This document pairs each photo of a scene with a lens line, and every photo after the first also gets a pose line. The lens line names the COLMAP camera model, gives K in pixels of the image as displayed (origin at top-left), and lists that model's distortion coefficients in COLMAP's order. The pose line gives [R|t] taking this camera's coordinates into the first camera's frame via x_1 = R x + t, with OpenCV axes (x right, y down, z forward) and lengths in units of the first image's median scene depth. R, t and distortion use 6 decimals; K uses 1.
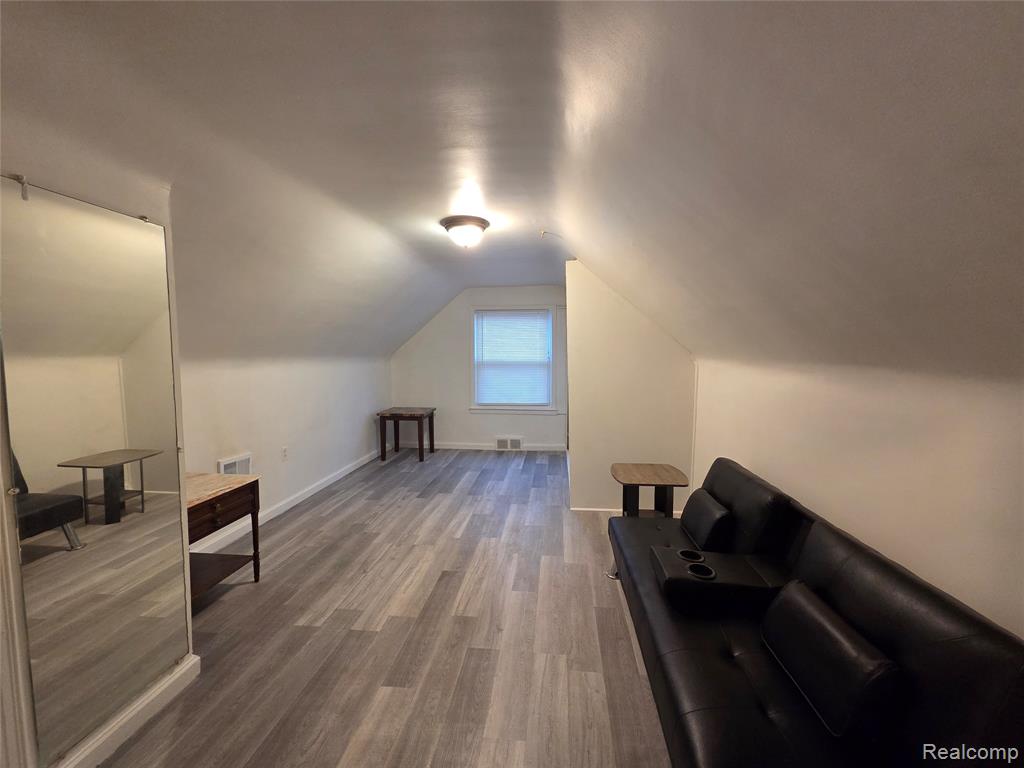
lens RADIAL K [[420.3, 0, 514.5], [0, 420.3, 383.0], [0, 0, 1]] dist [0.001756, 0.000248]
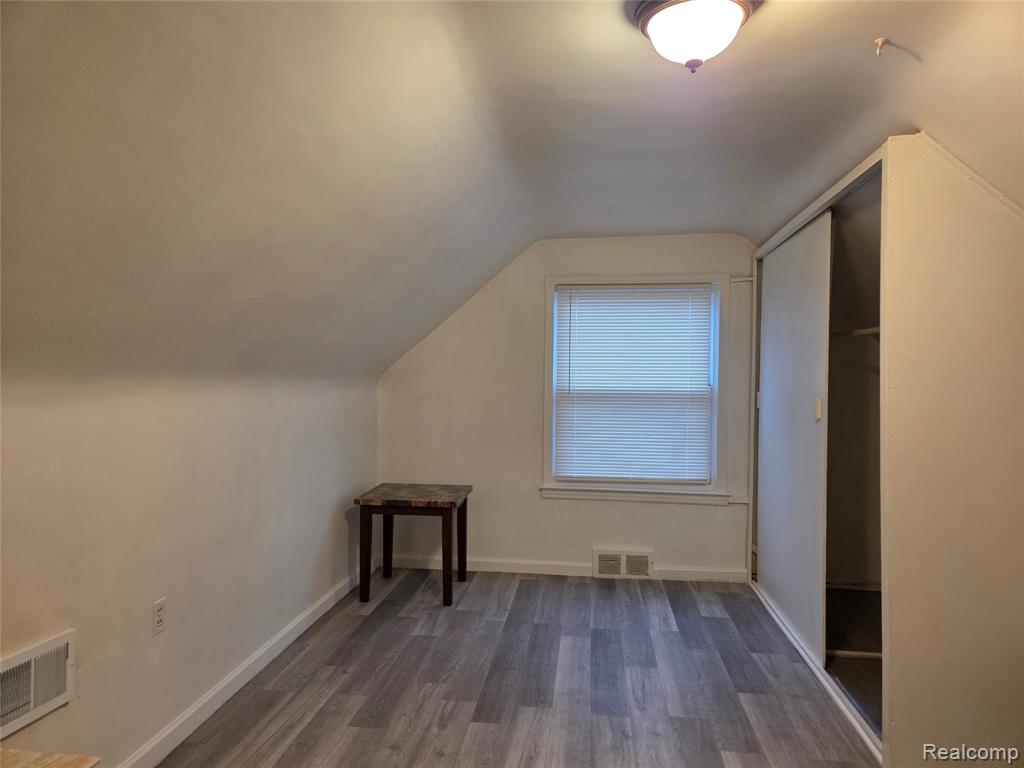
lens RADIAL K [[689.9, 0, 510.5], [0, 689.9, 384.6], [0, 0, 1]] dist [0.060153, -0.008860]
pose [[0.999790, 0.007615, -0.019040, -0.141343], [-0.008710, 0.998272, -0.058108, -0.012140], [0.018565, 0.058262, 0.998129, 0.226915]]
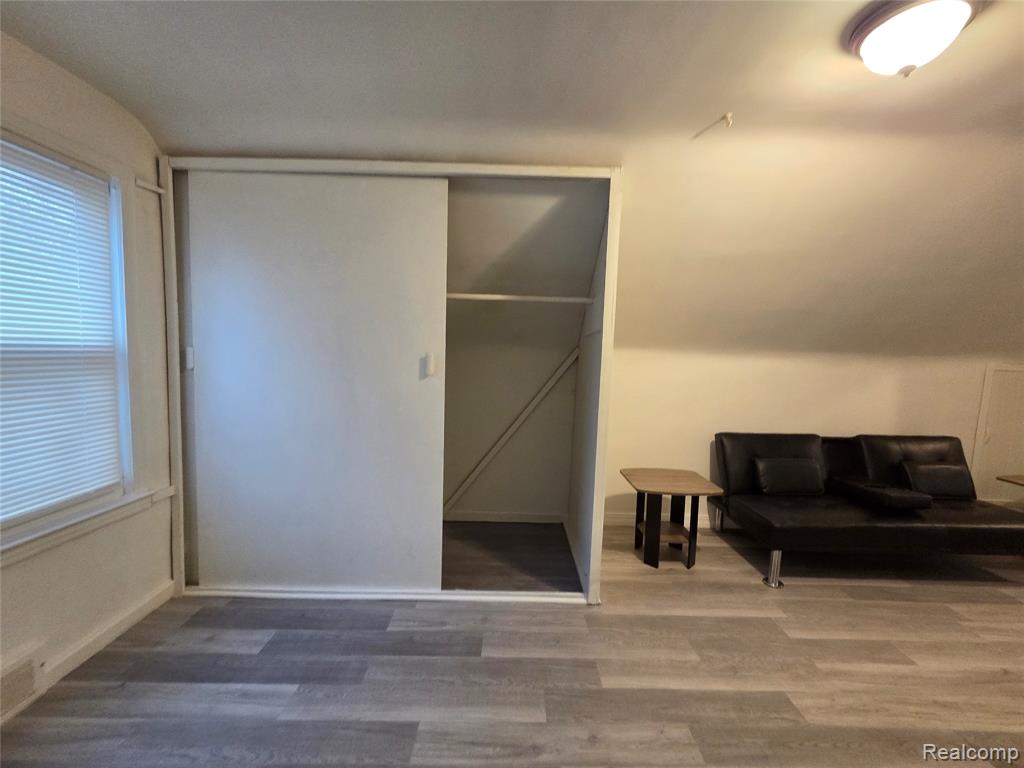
lens RADIAL K [[420.3, 0, 515.1], [0, 420.3, 387.1], [0, 0, 1]] dist [0.001756, 0.000248]
pose [[-0.114873, -0.079177, 0.990220, -0.282833], [0.047794, 0.995224, 0.085121, -0.037587], [-0.992230, 0.057105, -0.110540, 0.807433]]
